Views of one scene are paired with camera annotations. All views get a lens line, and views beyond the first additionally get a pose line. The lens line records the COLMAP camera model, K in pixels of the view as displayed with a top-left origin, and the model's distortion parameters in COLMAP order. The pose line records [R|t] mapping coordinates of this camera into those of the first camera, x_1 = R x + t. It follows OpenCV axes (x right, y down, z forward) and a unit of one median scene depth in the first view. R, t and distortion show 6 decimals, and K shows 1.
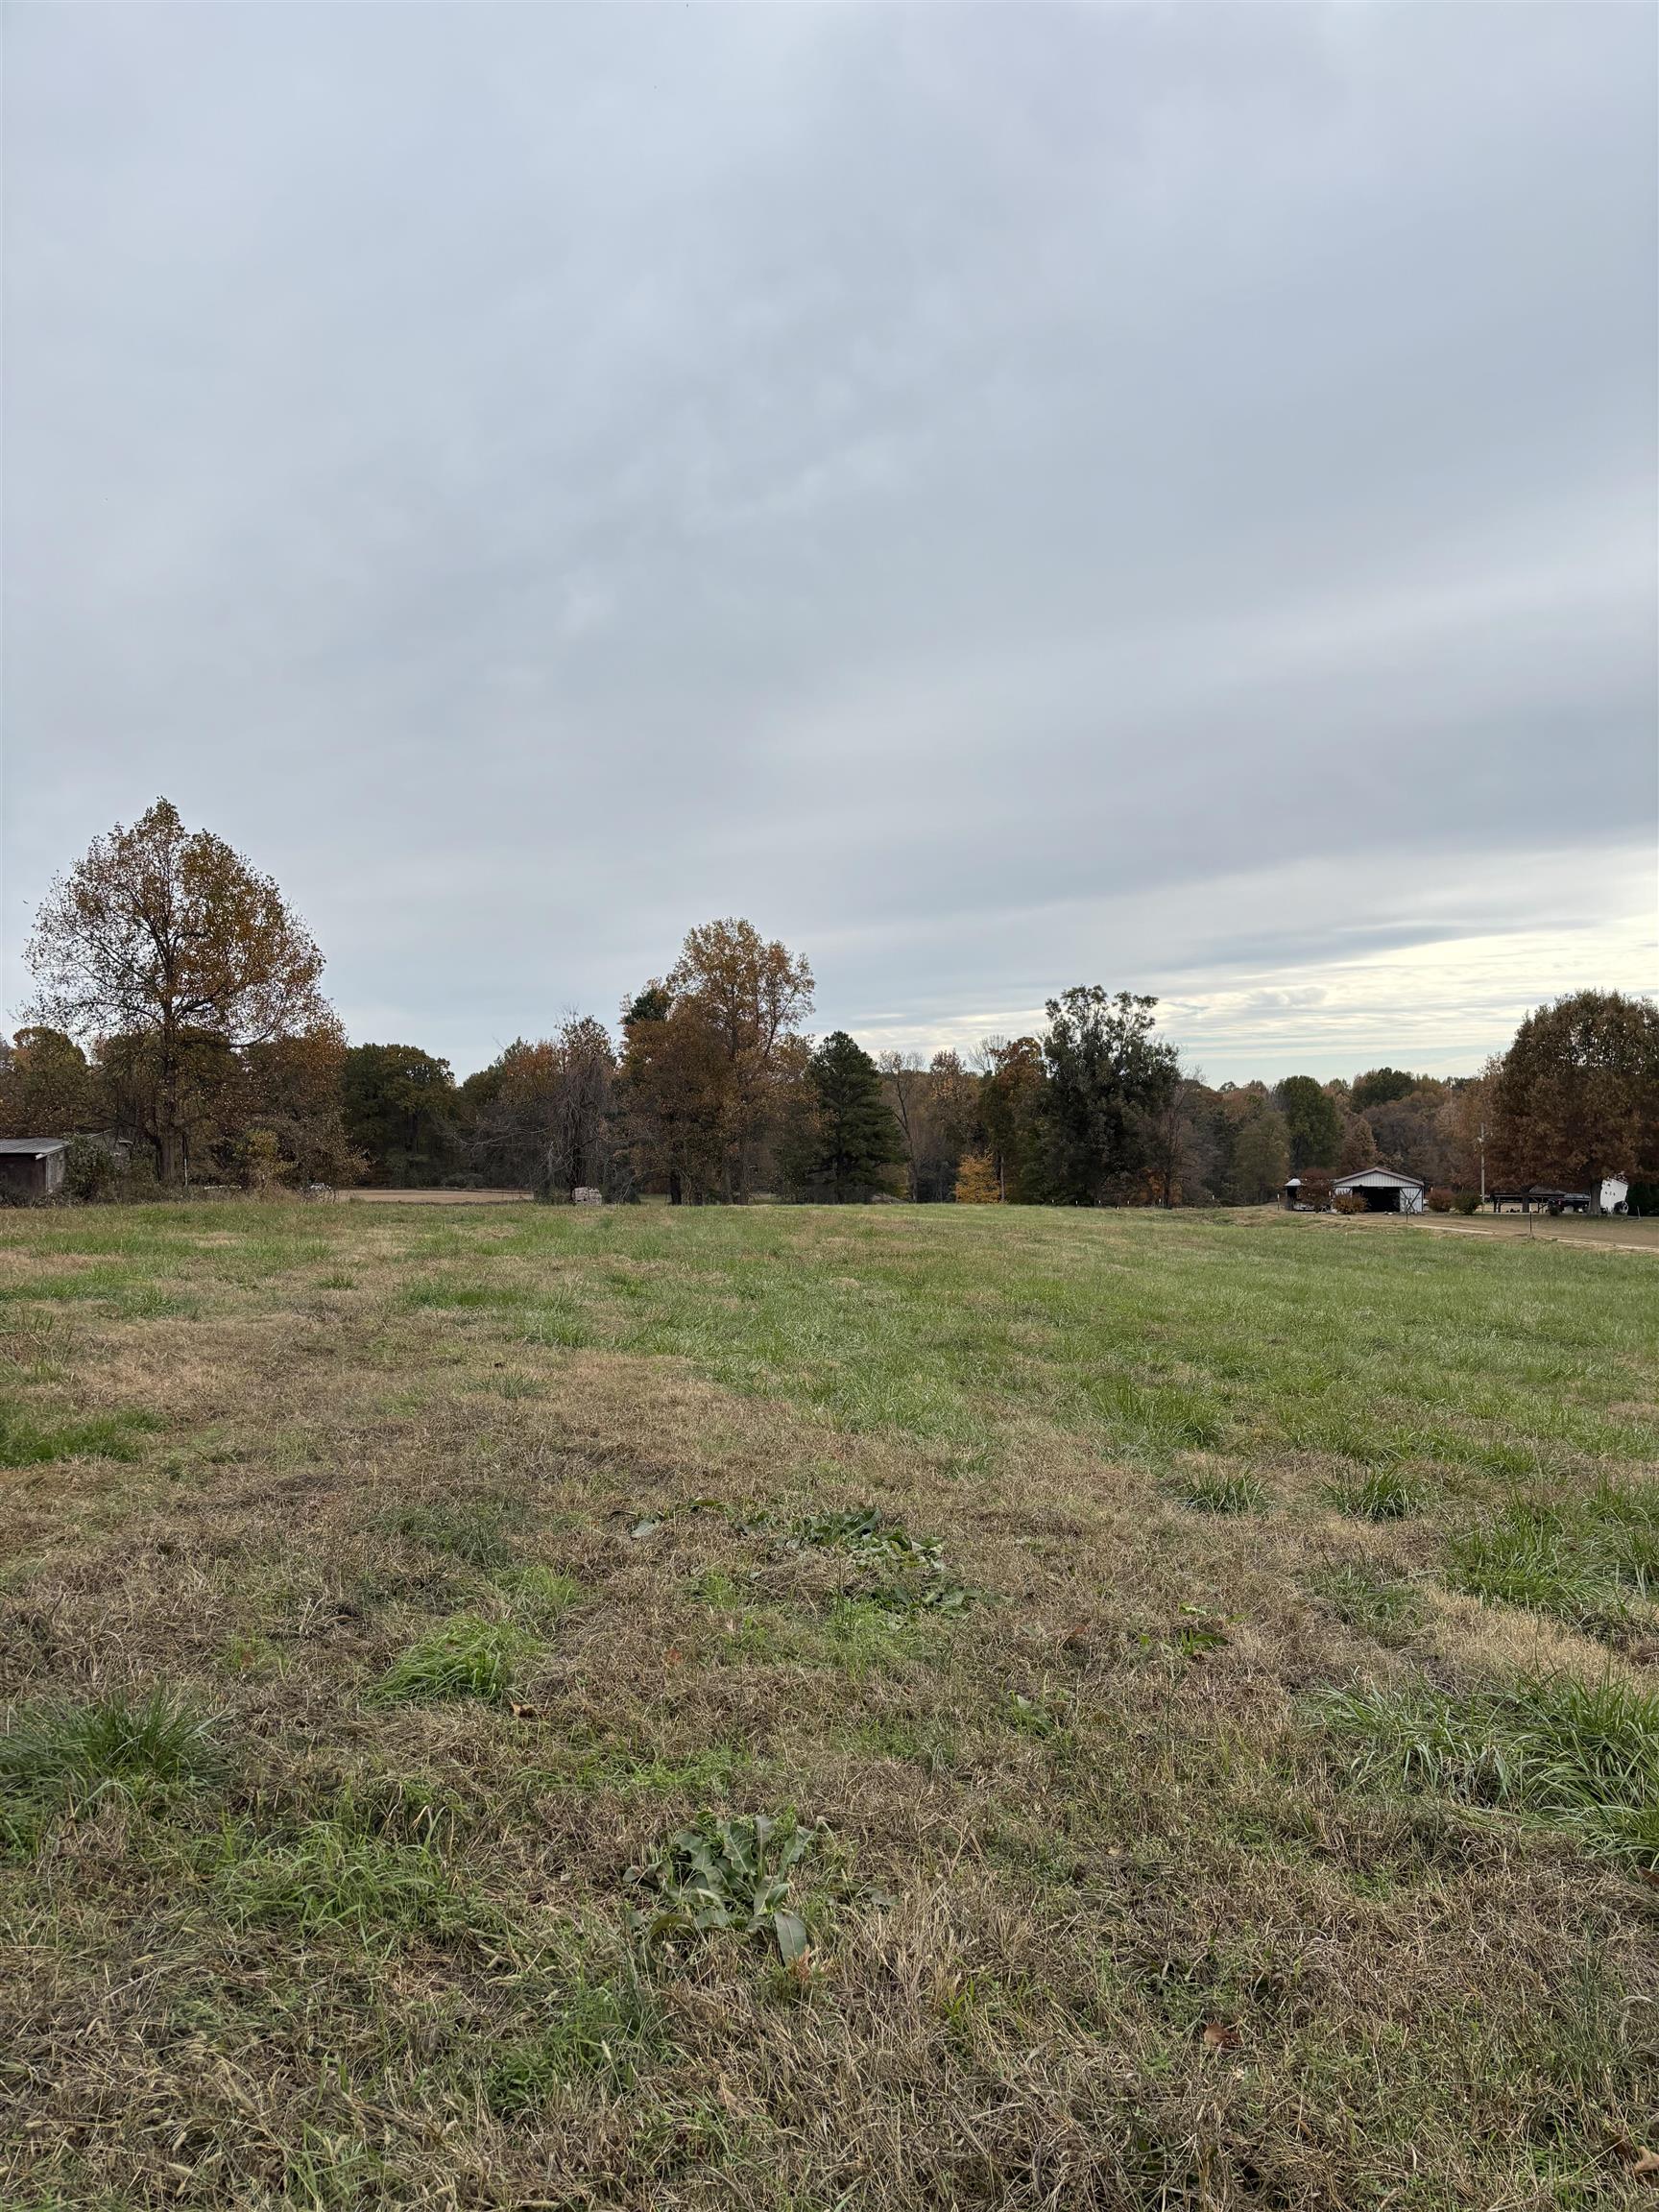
lens RADIAL K [[1648.2, 0, 834.1], [0, 1648.2, 1123.2], [0, 0, 1]] dist [0.053931, -0.047455]
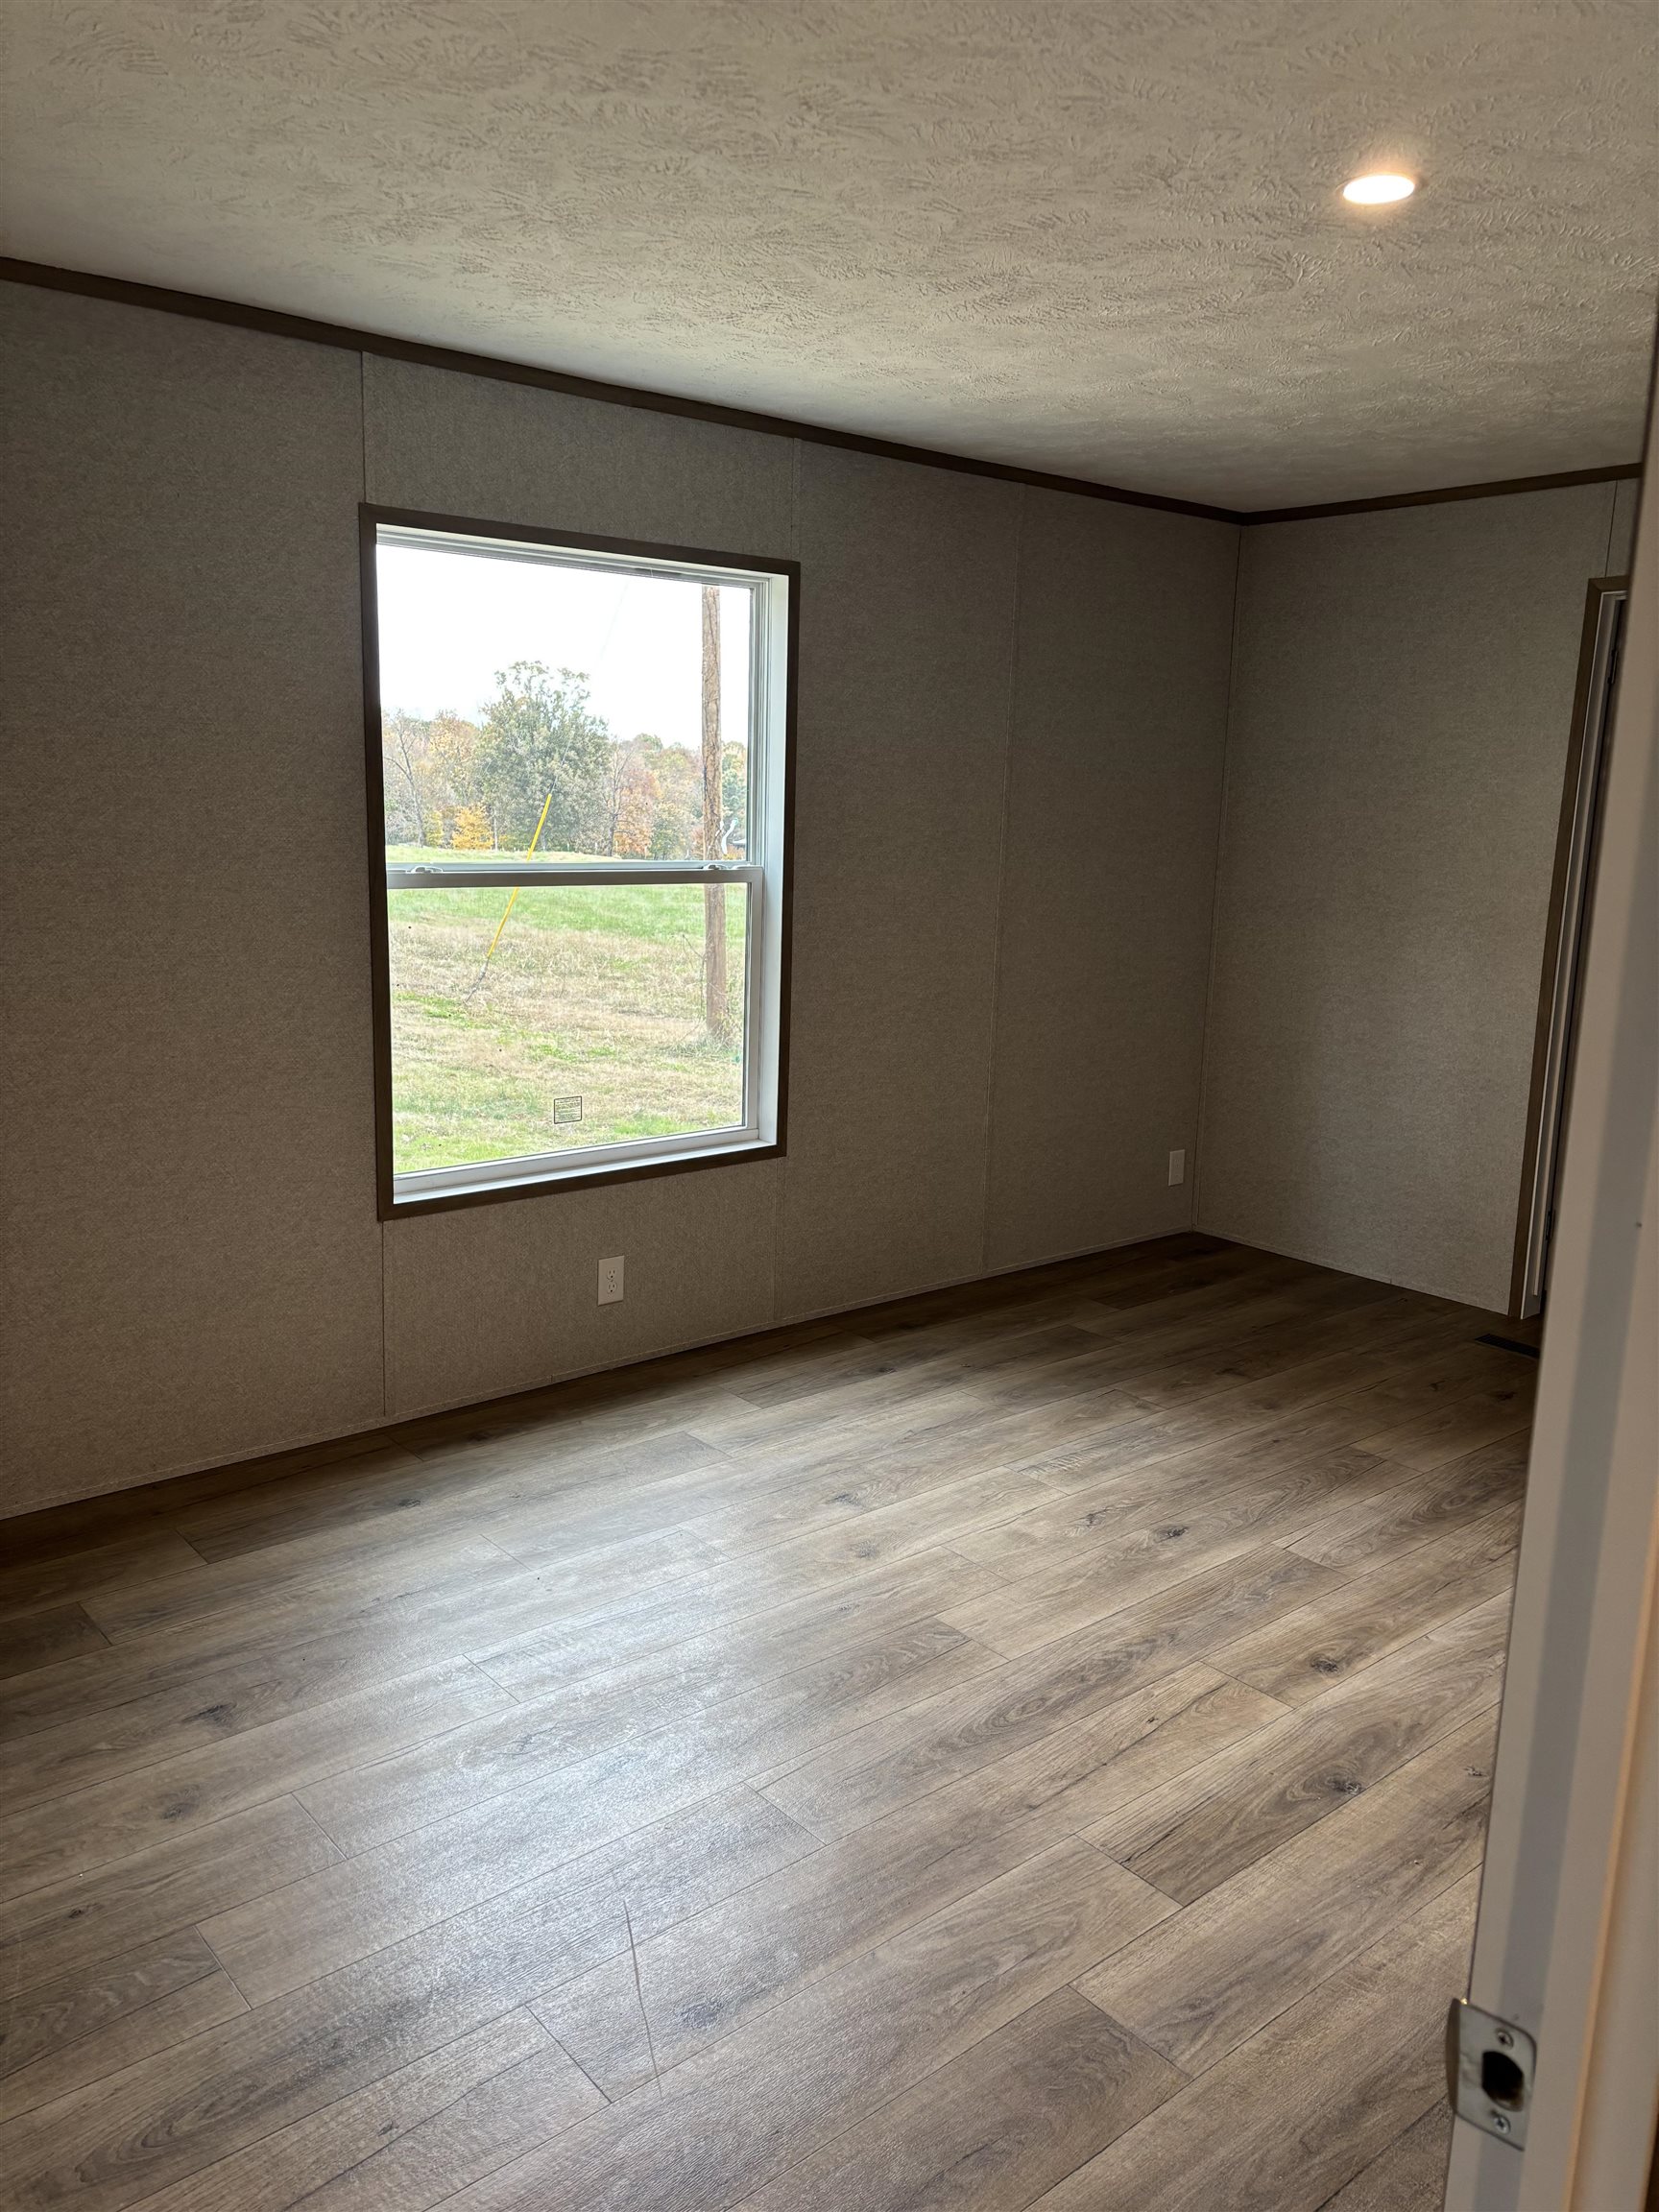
lens RADIAL K [[1648.2, 0, 835.5], [0, 1648.2, 1136.2], [0, 0, 1]] dist [0.053931, -0.047455]
pose [[0.970758, -0.017735, 0.239403, 0.076882], [-0.033492, 0.977509, 0.208219, -0.005738], [-0.237712, -0.210148, 0.948331, -0.218894]]
